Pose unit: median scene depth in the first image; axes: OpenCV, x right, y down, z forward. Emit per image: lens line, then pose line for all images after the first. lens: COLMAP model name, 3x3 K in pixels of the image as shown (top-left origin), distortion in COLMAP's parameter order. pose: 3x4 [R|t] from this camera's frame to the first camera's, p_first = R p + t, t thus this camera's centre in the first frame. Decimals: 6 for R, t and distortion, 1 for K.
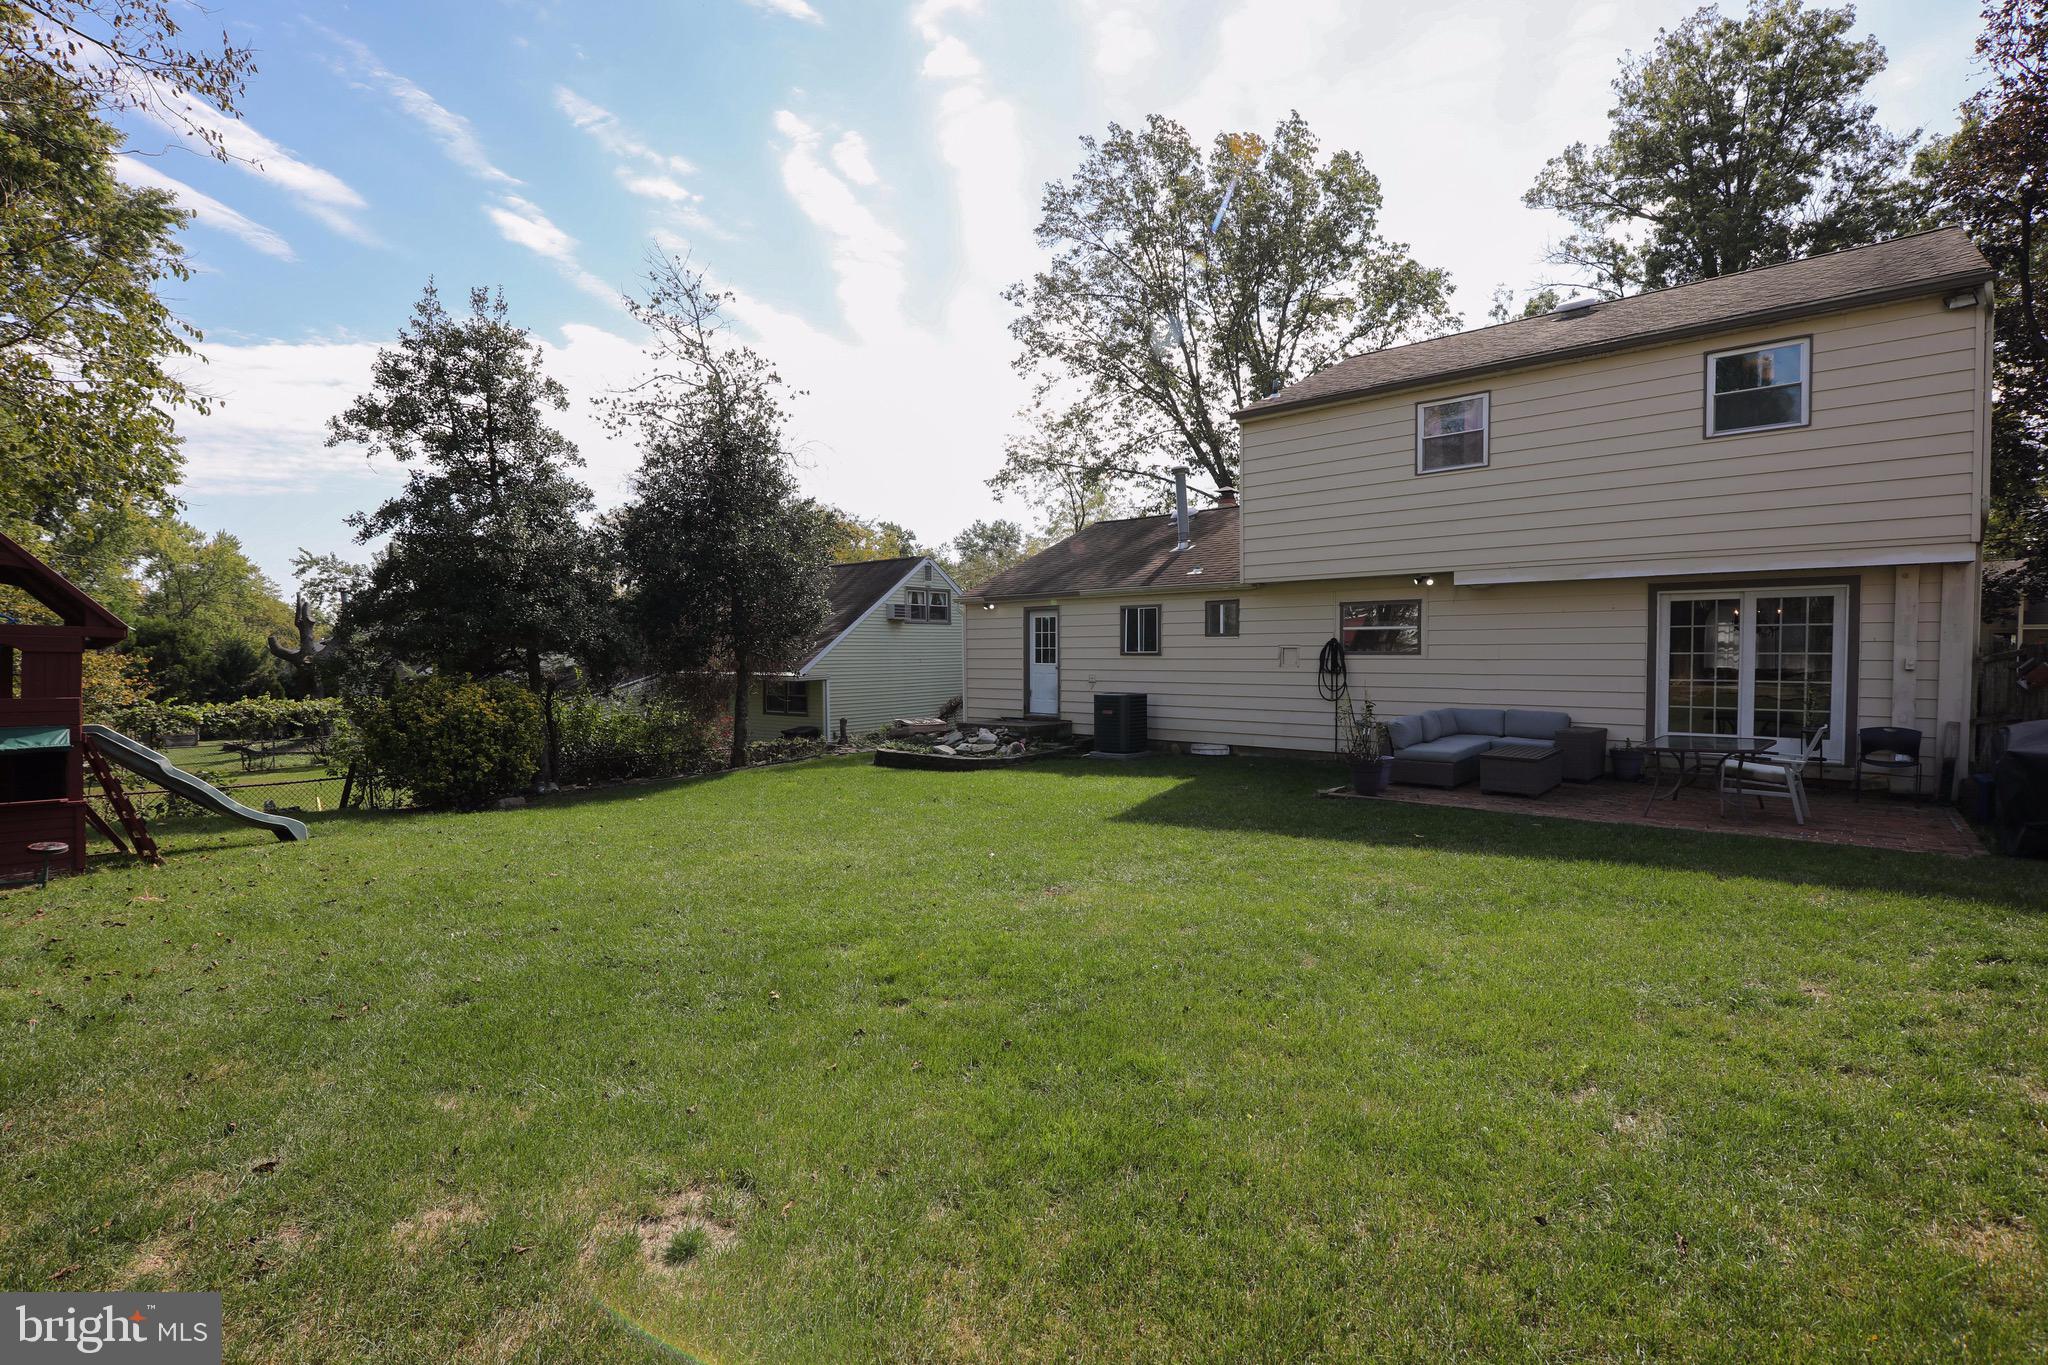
lens RADIAL K [[922.2, 0, 1018.9], [0, 922.2, 684.6], [0, 0, 1]] dist [-0.017260, 0.000144]
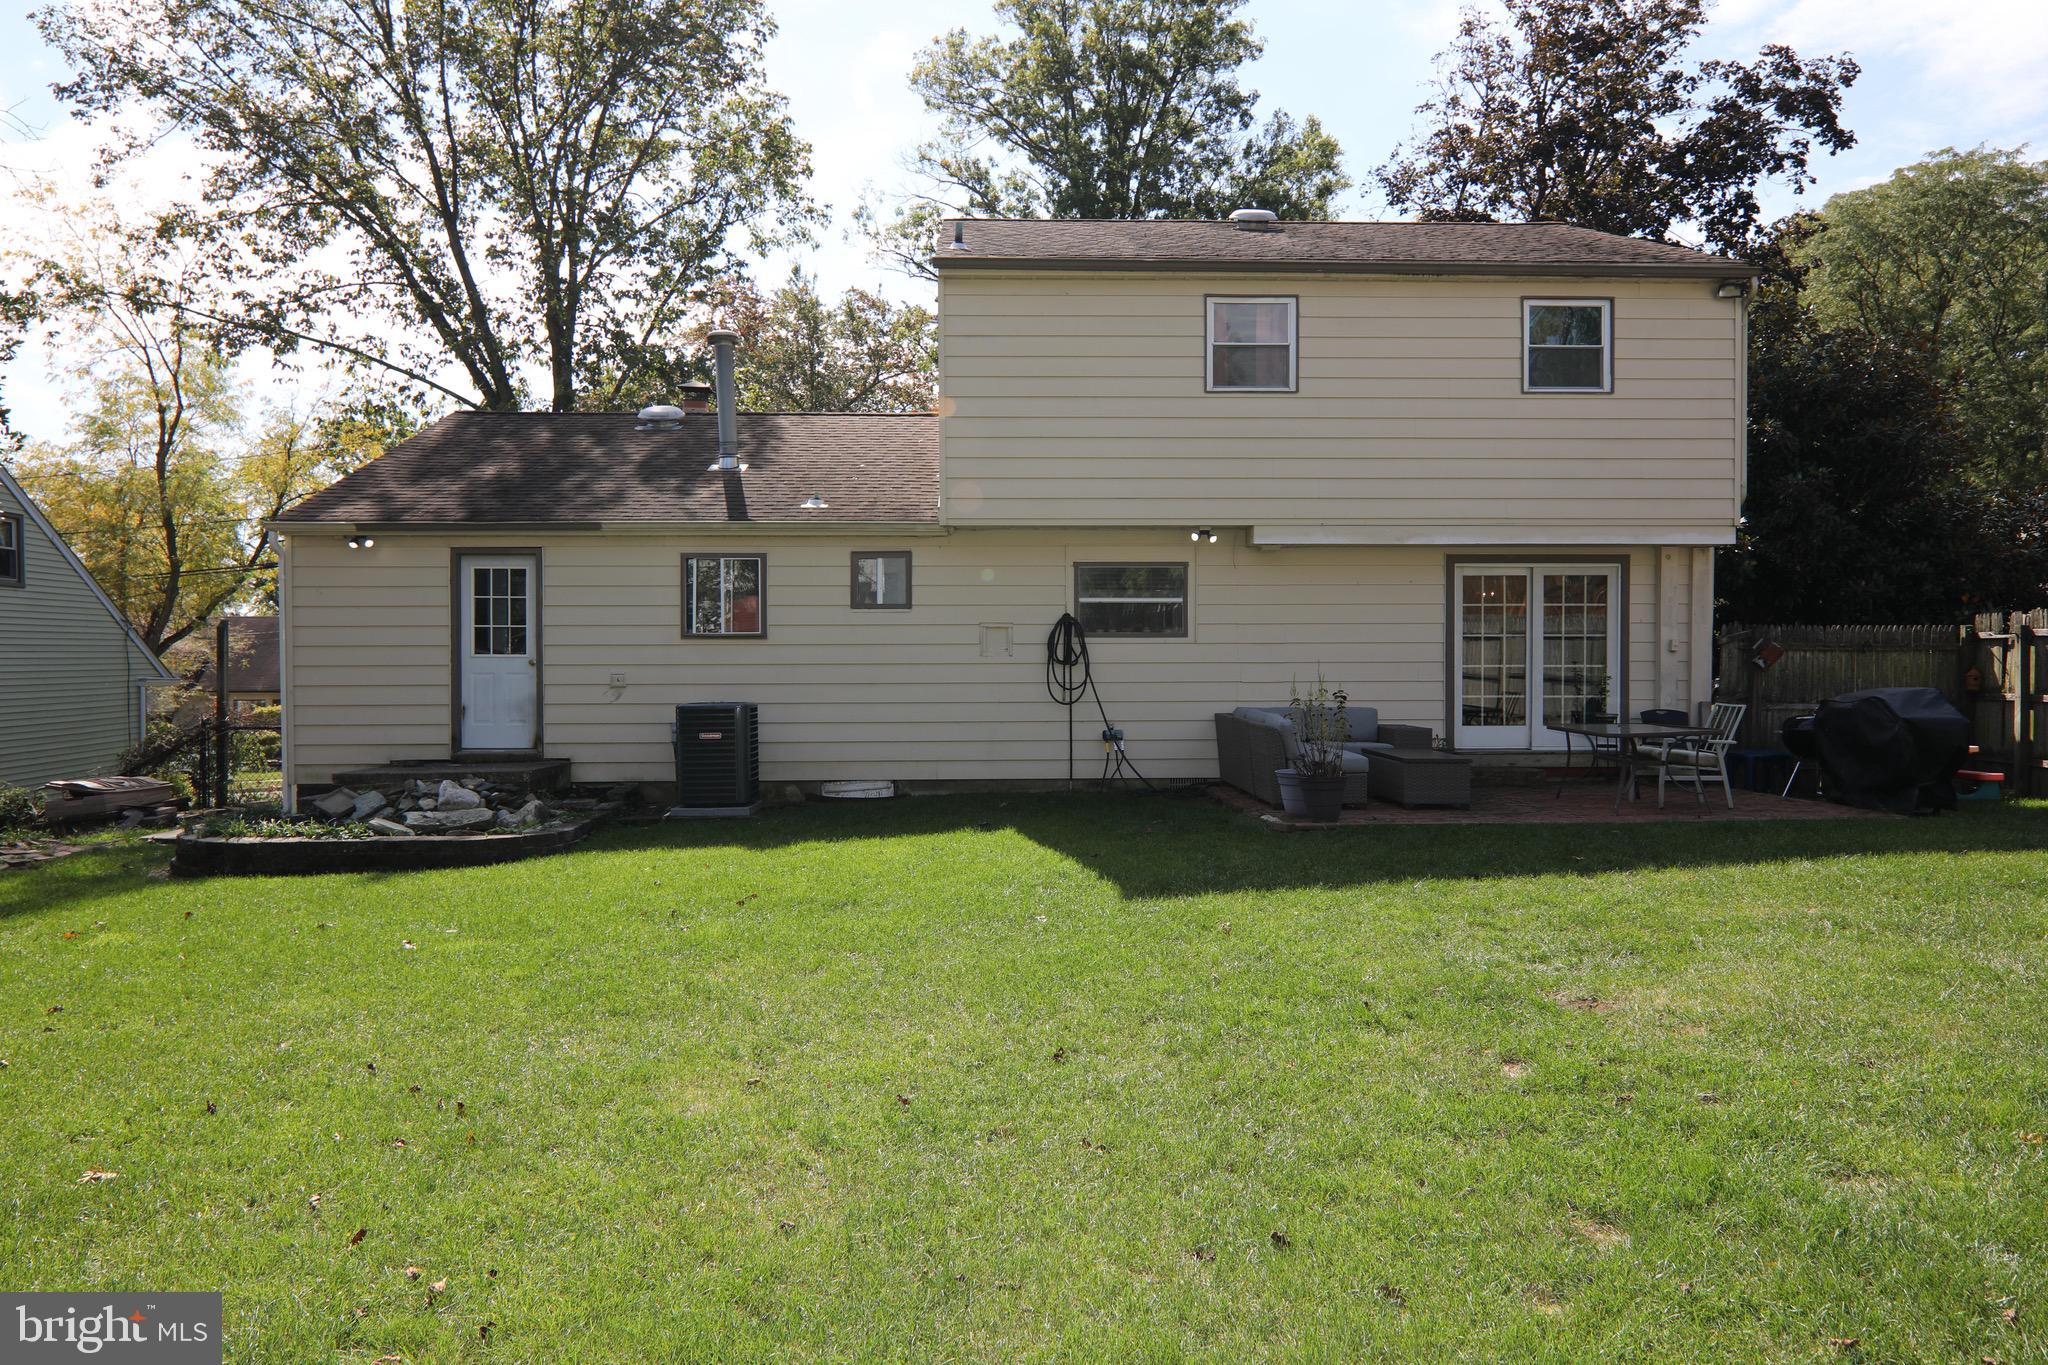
lens RADIAL K [[1317.3, 0, 976.3], [0, 1317.3, 673.5], [0, 0, 1]] dist [0.001057, 0.000566]
pose [[0.717360, -0.000281, 0.696702, -0.391853], [0.024569, 0.999388, -0.024894, 0.017407], [-0.696269, 0.034975, 0.716928, 0.337631]]
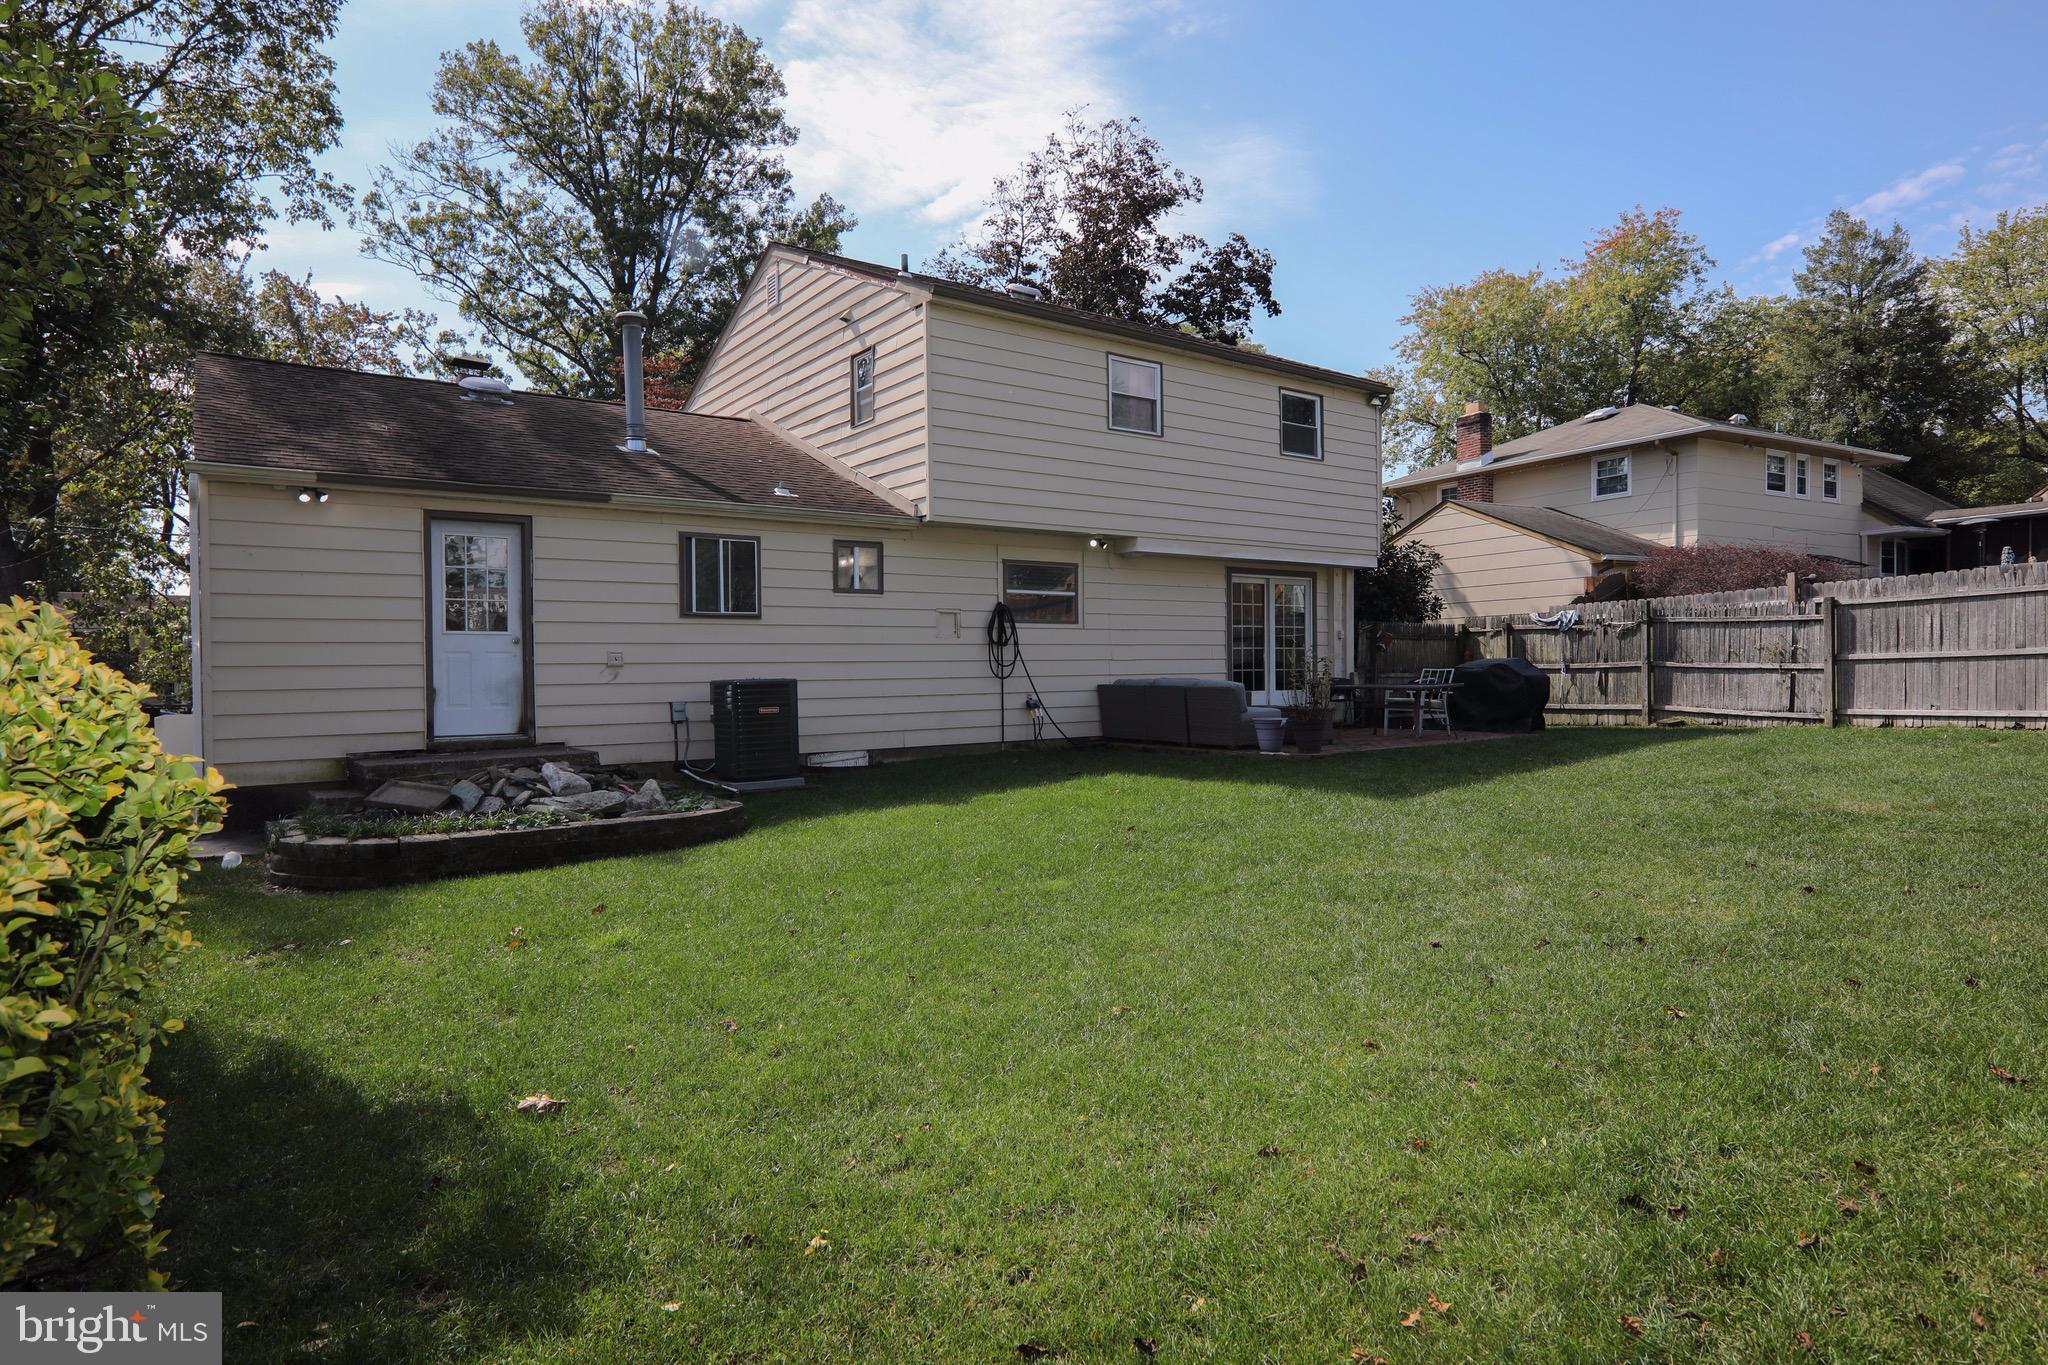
lens RADIAL K [[1133.1, 0, 1024.0], [0, 1133.1, 682.5], [0, 0, 1]] dist [-0.005282, -0.000844]
pose [[0.200297, -0.007016, 0.979710, -0.636960], [0.048789, 0.998805, -0.002822, 0.024744], [-0.978520, 0.048364, 0.200400, 0.773917]]
